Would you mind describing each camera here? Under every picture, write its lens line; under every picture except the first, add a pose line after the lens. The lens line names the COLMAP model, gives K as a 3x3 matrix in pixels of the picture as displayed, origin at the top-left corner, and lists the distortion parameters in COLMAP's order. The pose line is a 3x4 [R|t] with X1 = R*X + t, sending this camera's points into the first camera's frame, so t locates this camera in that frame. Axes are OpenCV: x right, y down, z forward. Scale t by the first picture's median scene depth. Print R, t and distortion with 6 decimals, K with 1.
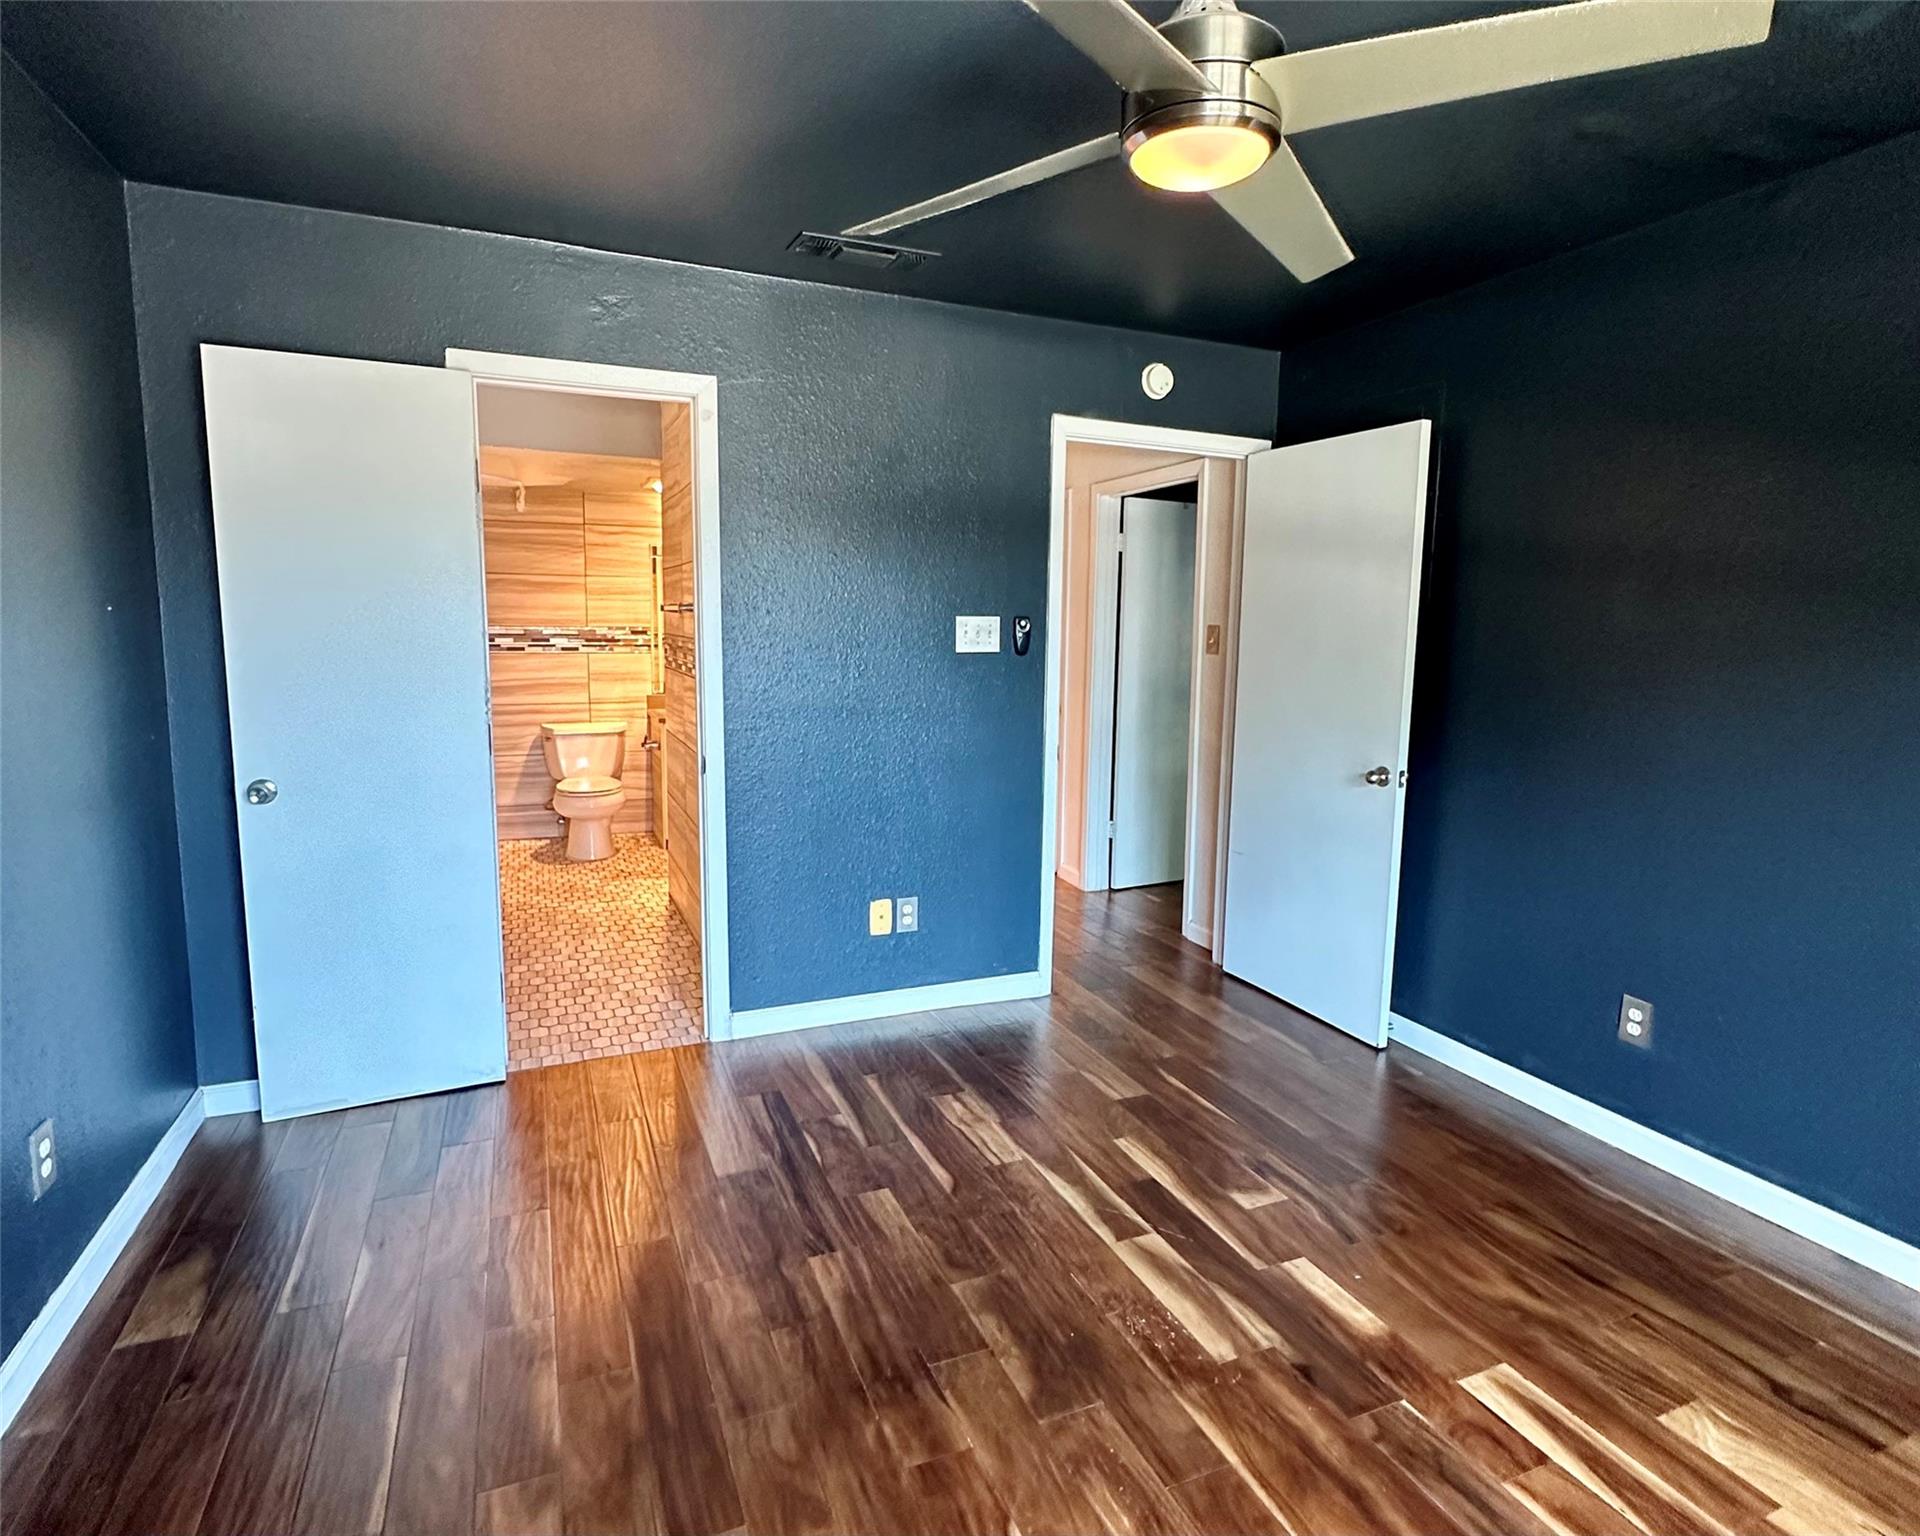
lens RADIAL K [[1020.8, 0, 960.0], [0, 1020.8, 768.0], [0, 0, 1]] dist [0.000063, -0.000078]
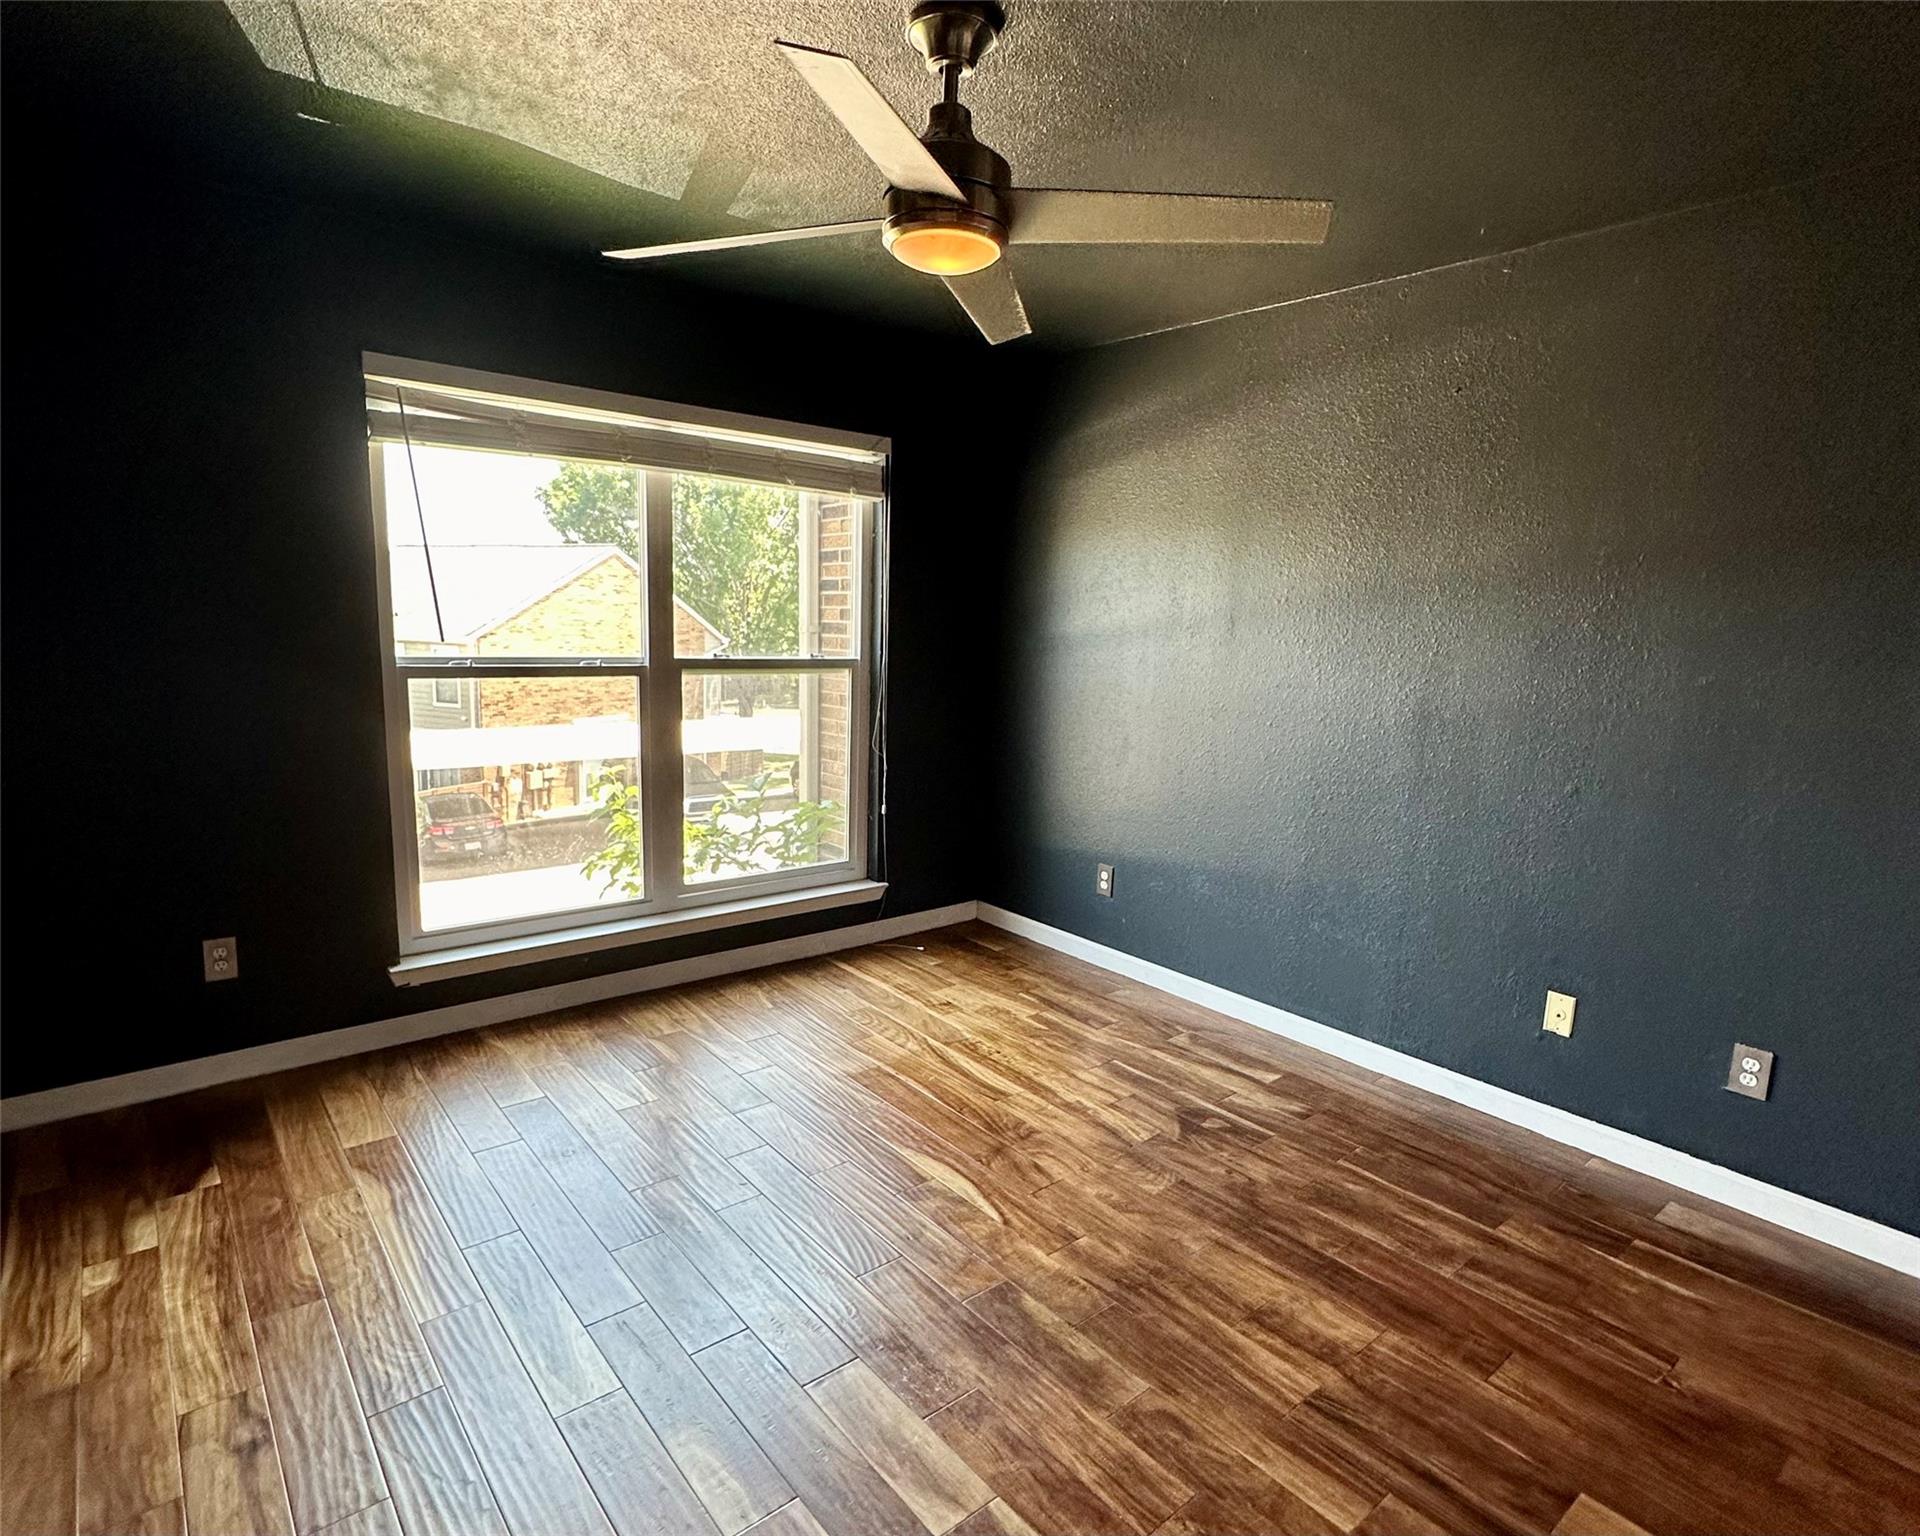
lens RADIAL K [[1020.8, 0, 960.0], [0, 1020.8, 768.0], [0, 0, 1]] dist [0.000063, -0.000078]
pose [[-0.958371, 0.000523, -0.285524, 0.275398], [-0.082181, 0.957177, 0.277596, -0.165530], [0.273442, 0.289504, -0.917288, 1.102701]]
